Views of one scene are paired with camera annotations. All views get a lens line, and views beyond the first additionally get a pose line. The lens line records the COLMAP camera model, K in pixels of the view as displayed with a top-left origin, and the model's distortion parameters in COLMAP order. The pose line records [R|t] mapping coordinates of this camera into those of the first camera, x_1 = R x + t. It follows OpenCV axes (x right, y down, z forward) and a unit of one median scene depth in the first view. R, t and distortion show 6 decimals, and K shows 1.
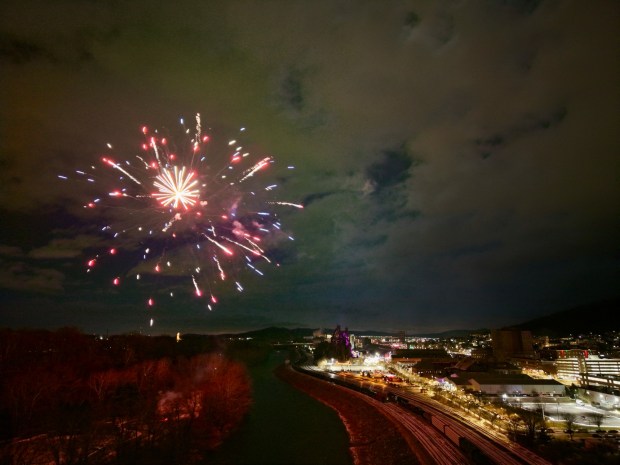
lens RADIAL K [[414.3, 0, 310.0], [0, 414.3, 232.5], [0, 0, 1]] dist [0.010578, -0.007217]
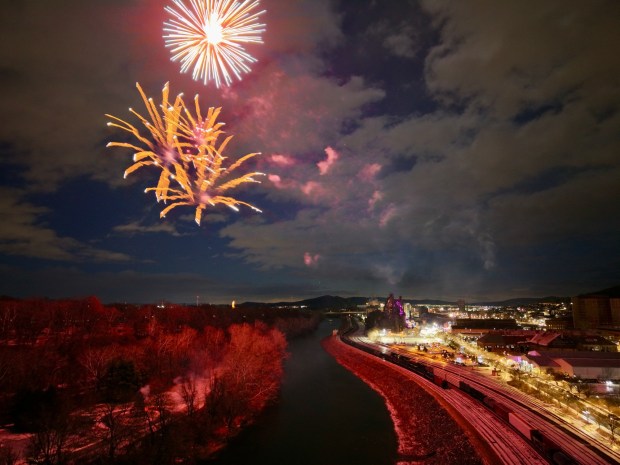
lens RADIAL K [[413.8, 0, 310.0], [0, 413.8, 232.5], [0, 0, 1]] dist [0.022473, -0.025070]
pose [[0.991350, -0.023339, -0.129155, 0.019904], [0.032665, 0.996972, 0.070569, 0.030968], [0.127117, -0.074177, 0.989110, 0.127612]]
